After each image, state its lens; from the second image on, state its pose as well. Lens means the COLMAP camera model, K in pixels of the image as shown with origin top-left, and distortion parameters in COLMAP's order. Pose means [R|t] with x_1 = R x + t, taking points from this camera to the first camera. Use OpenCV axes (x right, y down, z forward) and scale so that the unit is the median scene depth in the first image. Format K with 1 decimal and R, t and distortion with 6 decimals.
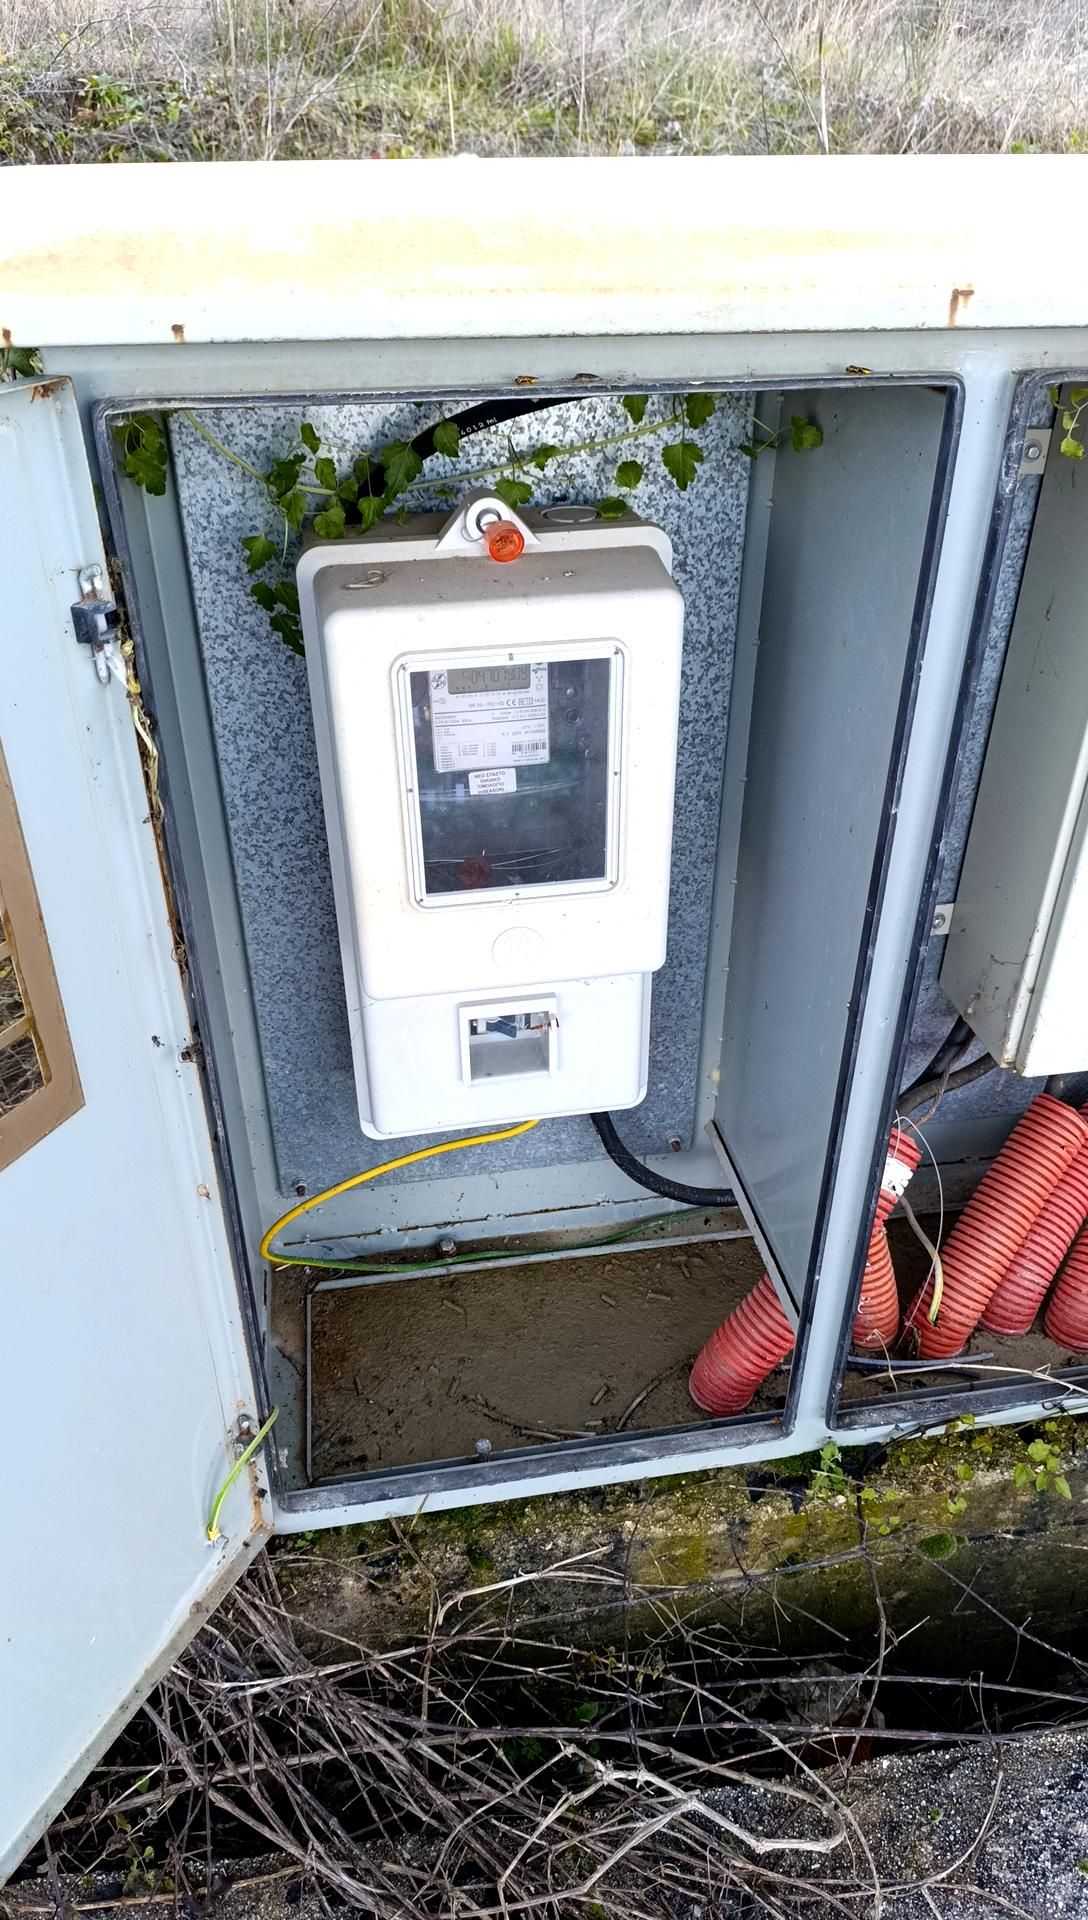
lens RADIAL K [[1308.9, 0, 538.0], [0, 1308.9, 965.9], [0, 0, 1]] dist [0.036593, -0.057395]
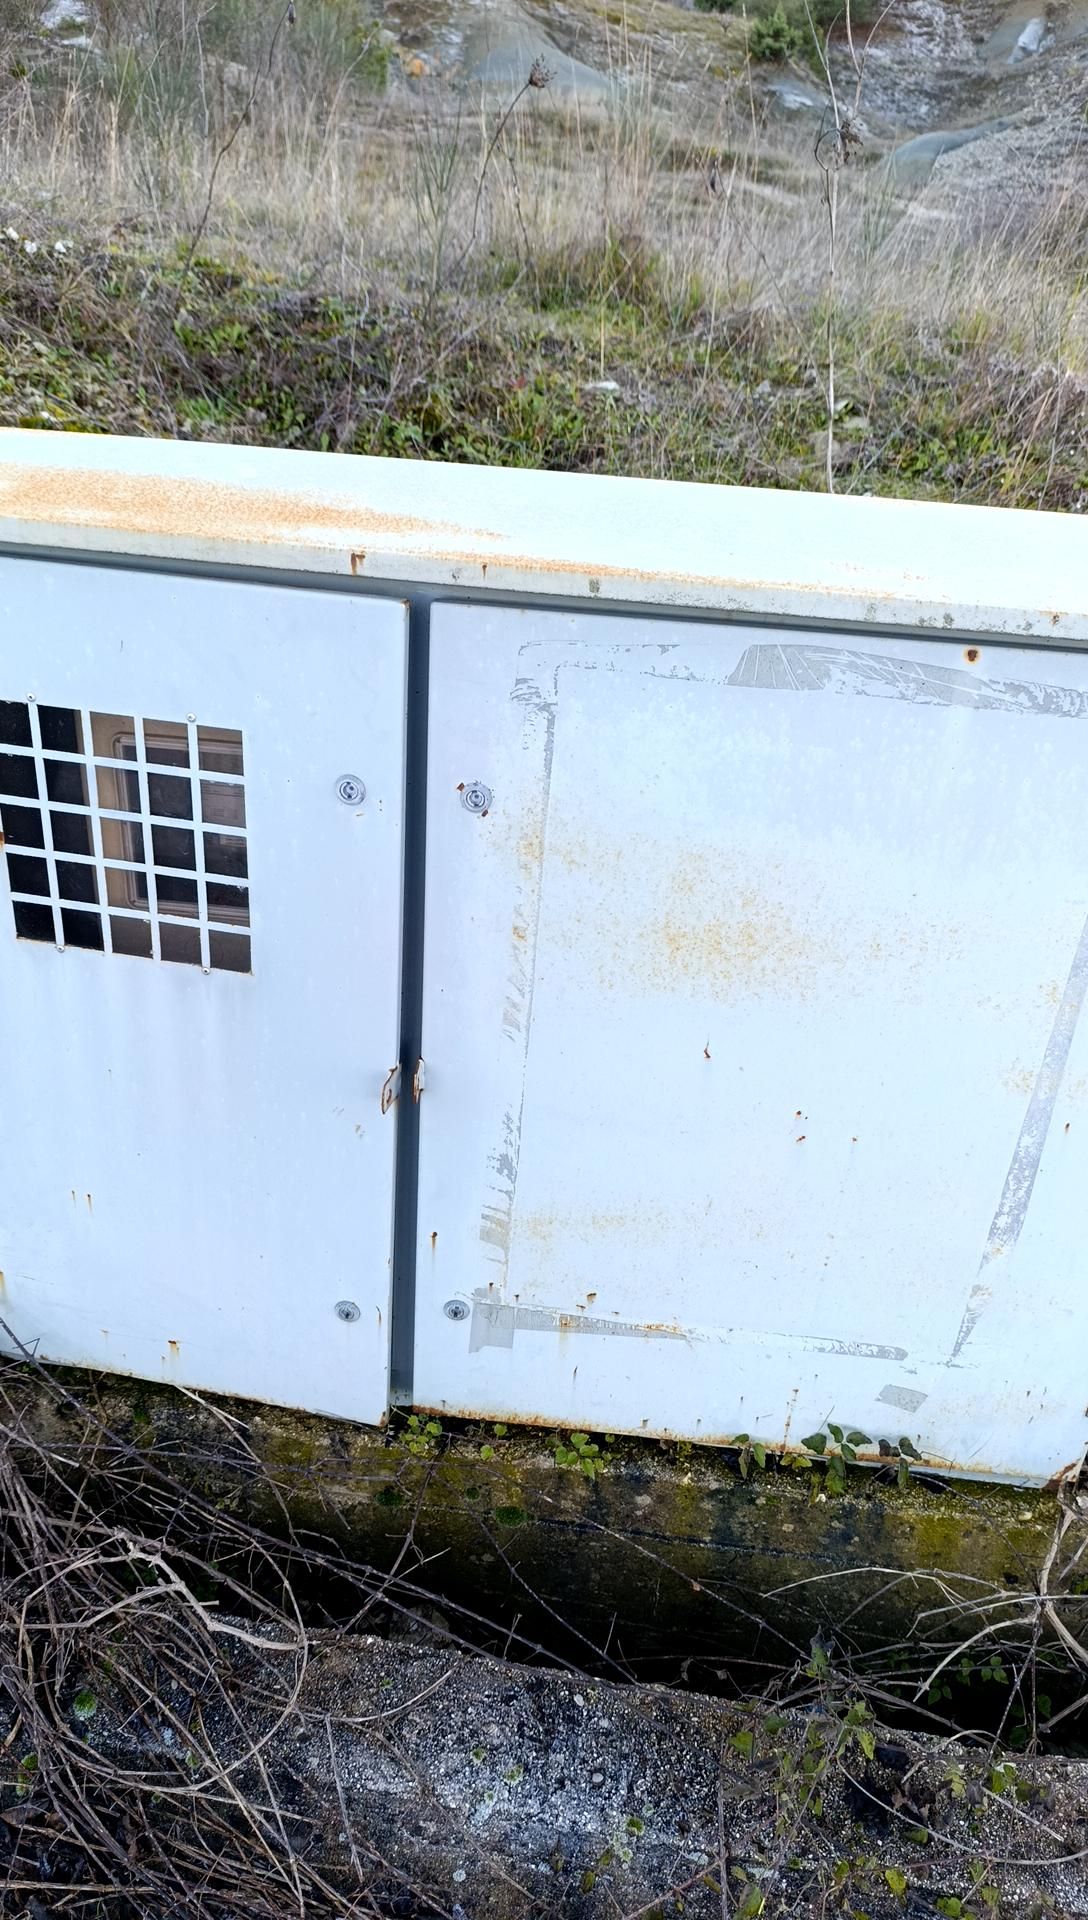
lens RADIAL K [[1329.1, 0, 544.0], [0, 1329.1, 960.0], [0, 0, 1]] dist [0.001799, 0.000139]
pose [[0.961991, 0.177351, -0.207655, 0.539913], [-0.199999, 0.975321, -0.093535, 0.050921], [0.185942, 0.131511, 0.973720, -0.283183]]
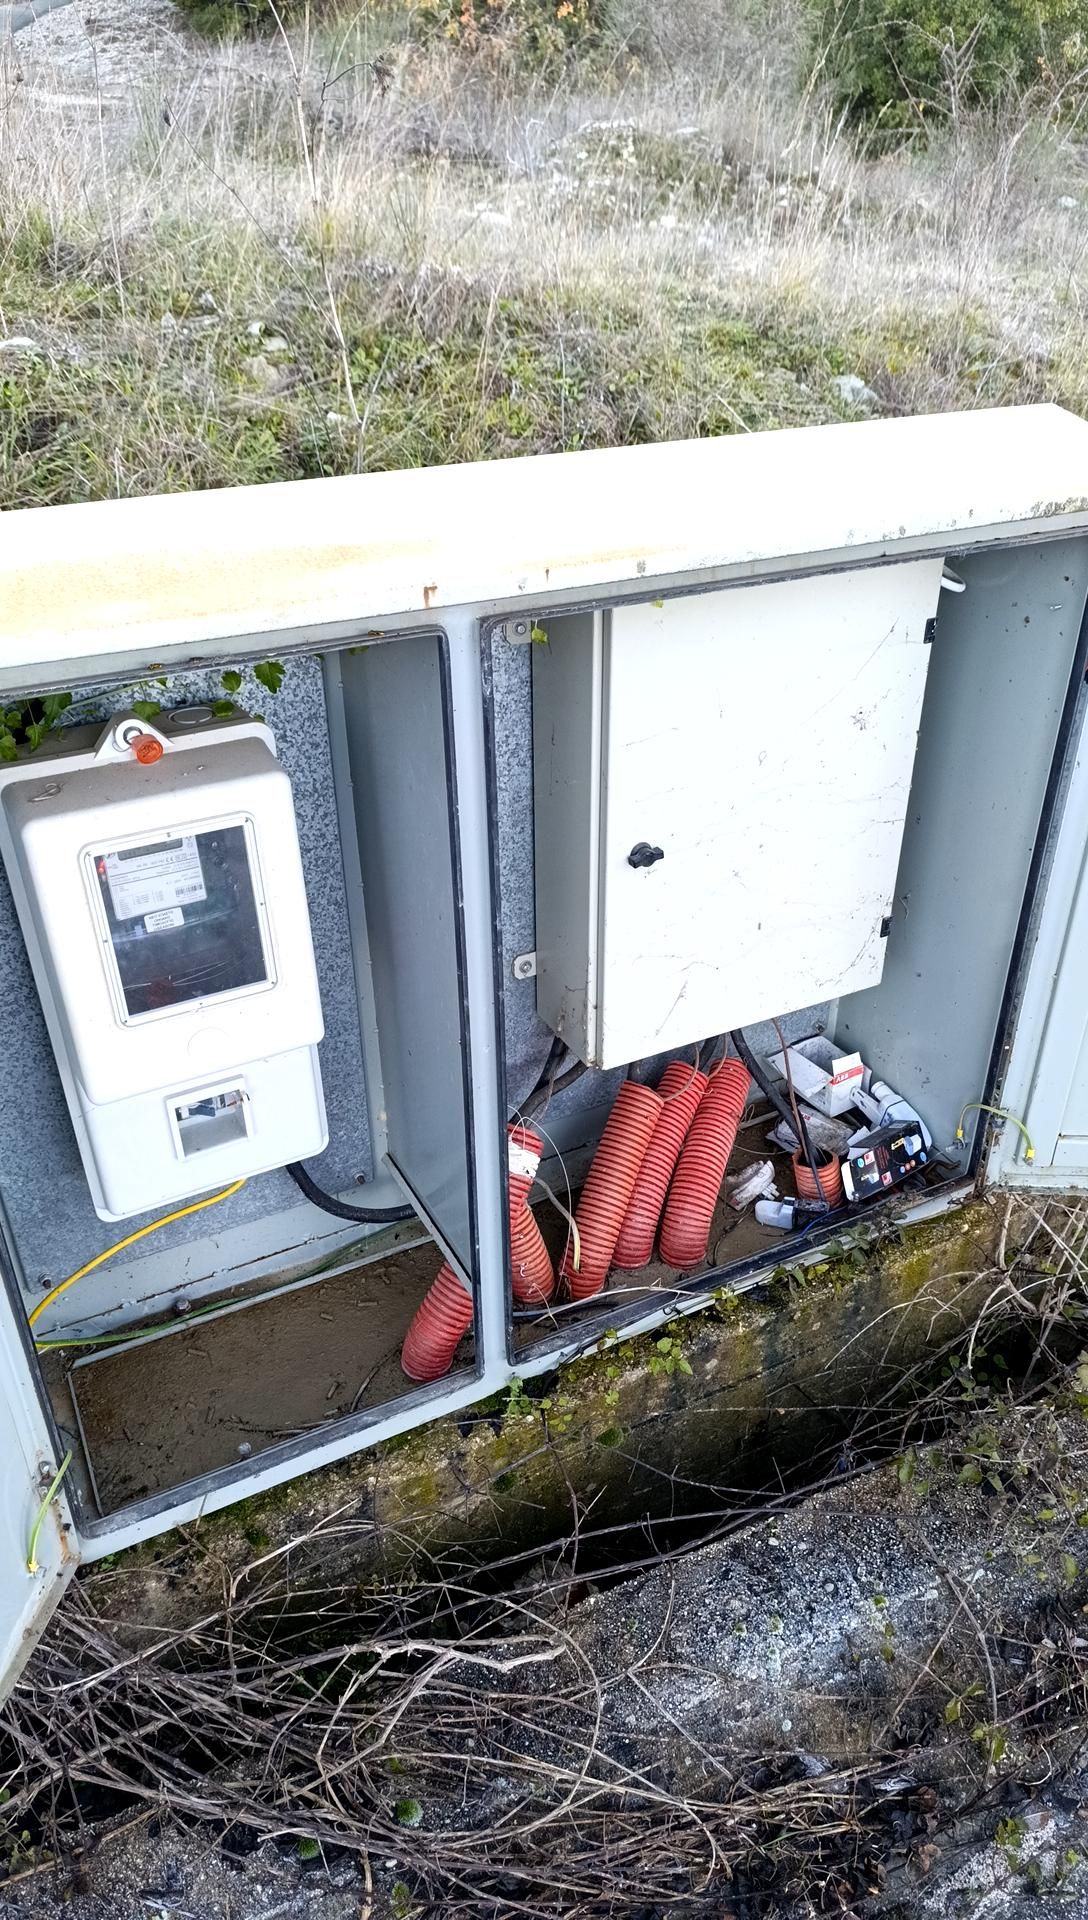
lens RADIAL K [[1308.9, 0, 538.0], [0, 1308.9, 965.9], [0, 0, 1]] dist [0.036593, -0.057395]
pose [[0.953152, -0.165641, 0.253109, -0.016728], [0.177549, 0.983800, -0.024783, 0.000007], [-0.244903, 0.068561, 0.967120, -0.295048]]
